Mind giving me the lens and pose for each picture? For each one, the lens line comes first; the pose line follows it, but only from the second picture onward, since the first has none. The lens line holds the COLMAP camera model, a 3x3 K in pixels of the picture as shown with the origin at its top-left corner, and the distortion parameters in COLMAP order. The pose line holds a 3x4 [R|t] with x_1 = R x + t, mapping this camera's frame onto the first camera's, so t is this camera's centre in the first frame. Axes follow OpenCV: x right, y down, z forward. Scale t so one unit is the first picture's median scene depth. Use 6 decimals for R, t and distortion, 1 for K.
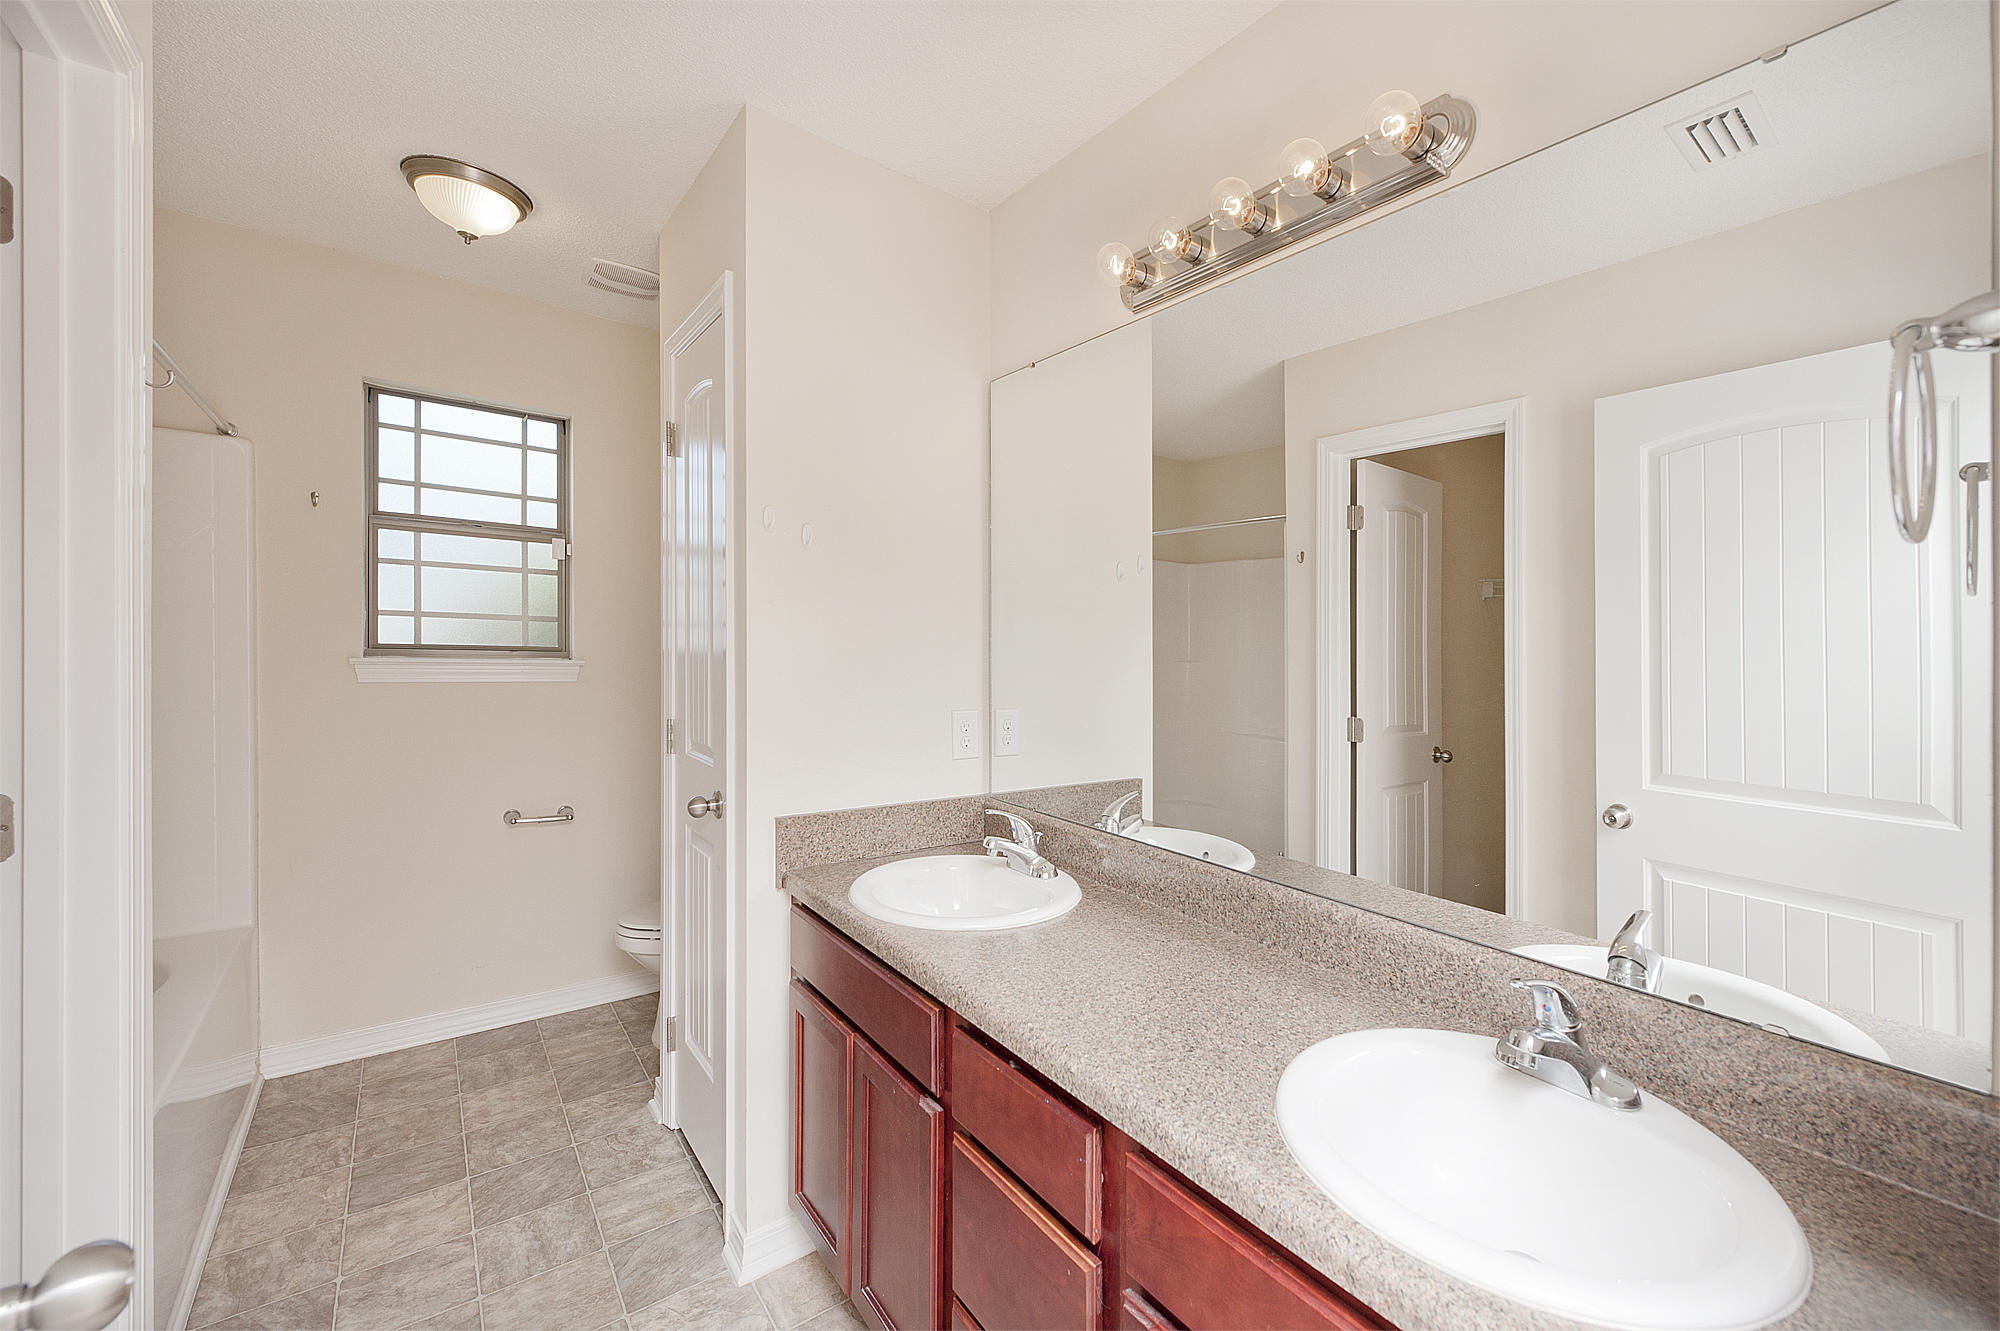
lens RADIAL K [[817.5, 0, 1004.5], [0, 817.5, 662.8], [0, 0, 1]] dist [0.007155, -0.001839]
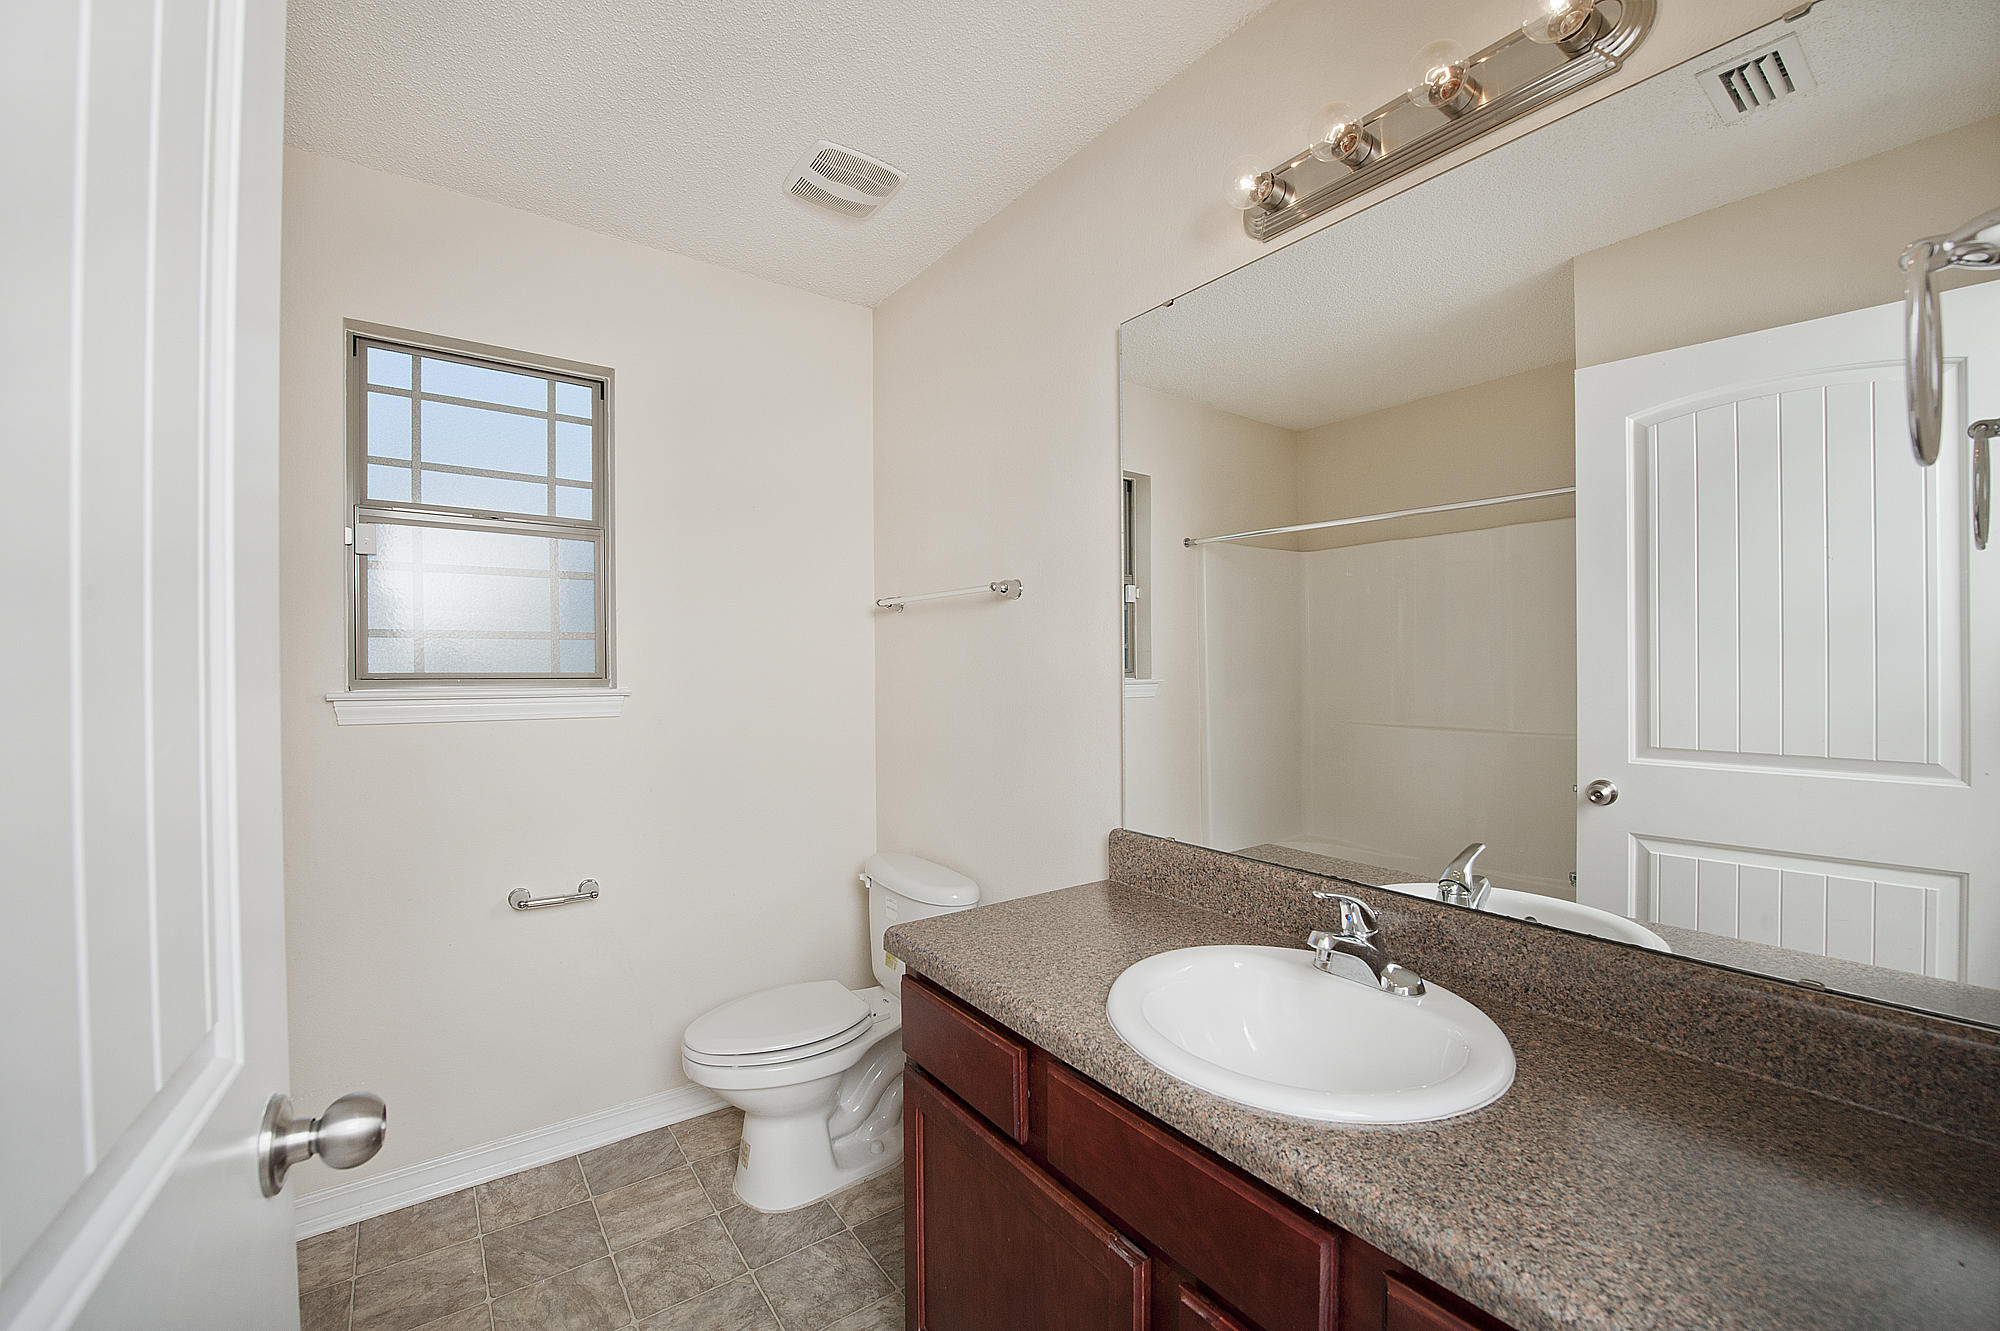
lens RADIAL K [[784.4, 0, 988.8], [0, 784.4, 662.7], [0, 0, 1]] dist [0.003488, 0.000961]
pose [[0.998879, -0.040102, 0.025132, -0.190755], [0.039870, 0.999158, 0.009675, -0.017064], [-0.025499, -0.008662, 0.999637, 0.227852]]
